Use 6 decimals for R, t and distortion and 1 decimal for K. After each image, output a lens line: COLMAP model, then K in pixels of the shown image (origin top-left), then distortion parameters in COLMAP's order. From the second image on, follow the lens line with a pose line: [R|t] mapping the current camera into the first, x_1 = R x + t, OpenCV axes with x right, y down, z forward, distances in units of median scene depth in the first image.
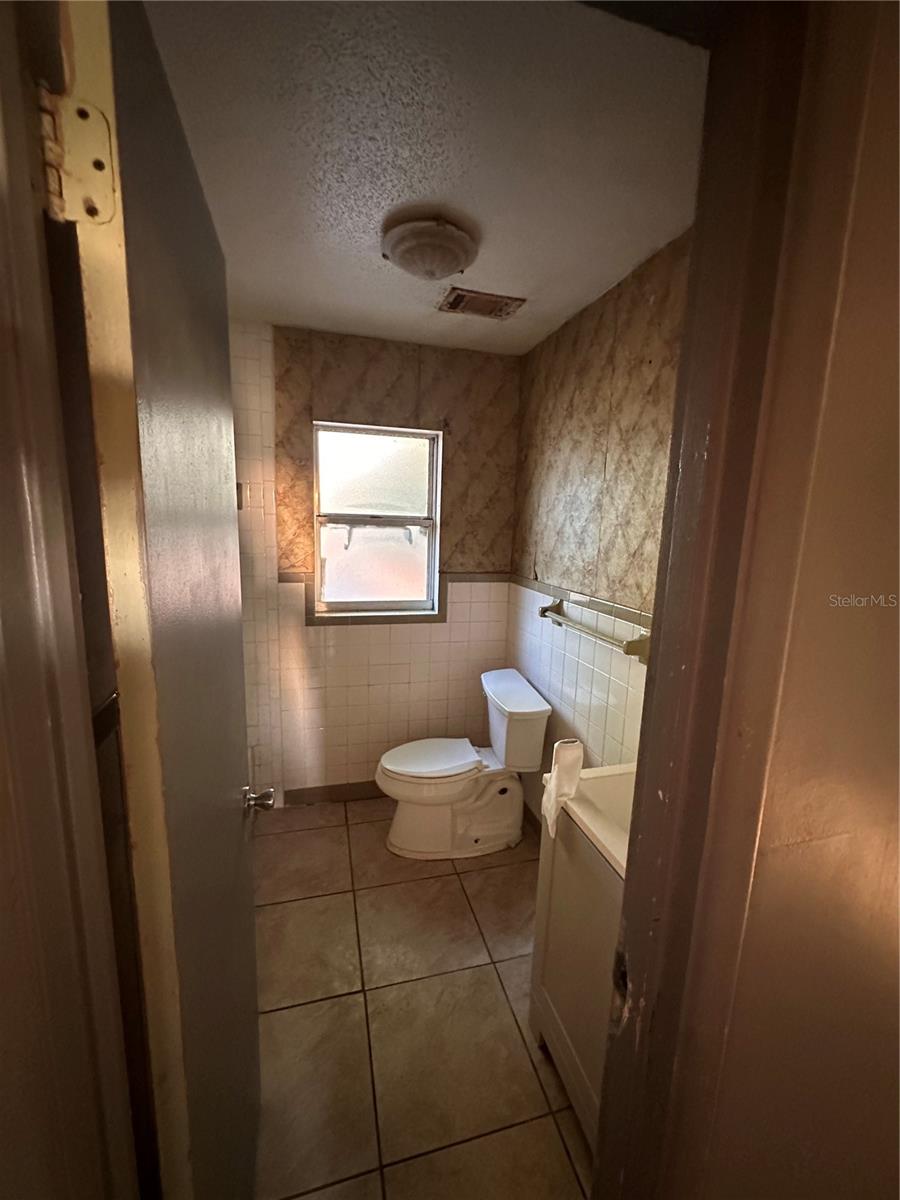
lens RADIAL K [[482.9, 0, 448.6], [0, 482.9, 601.3], [0, 0, 1]] dist [-0.002630, 0.000851]
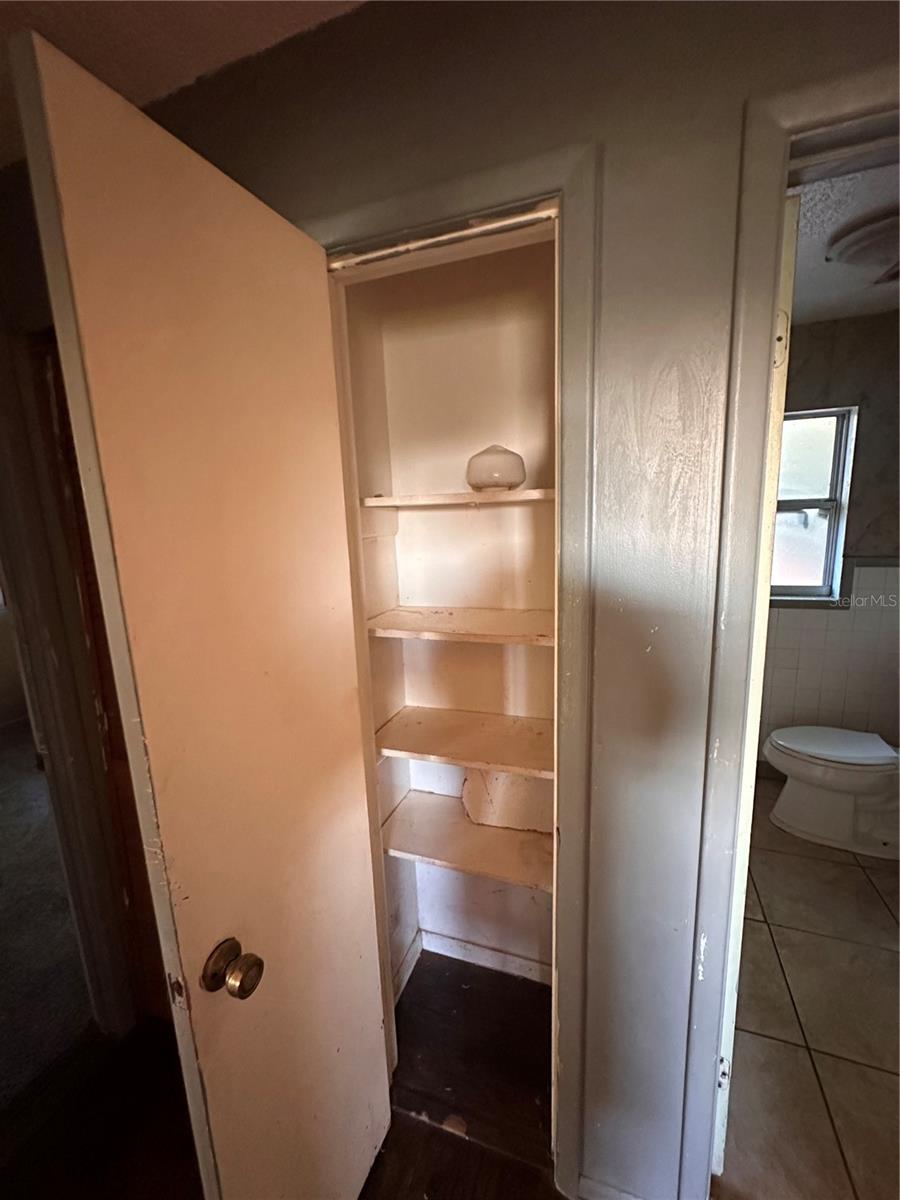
lens RADIAL K [[482.9, 0, 453.0], [0, 482.9, 603.3], [0, 0, 1]] dist [-0.002630, 0.000851]
pose [[0.815848, 0.038357, -0.576992, -0.095926], [-0.023101, 0.999163, 0.033759, 0.017629], [0.577804, -0.014214, 0.816052, -0.217756]]
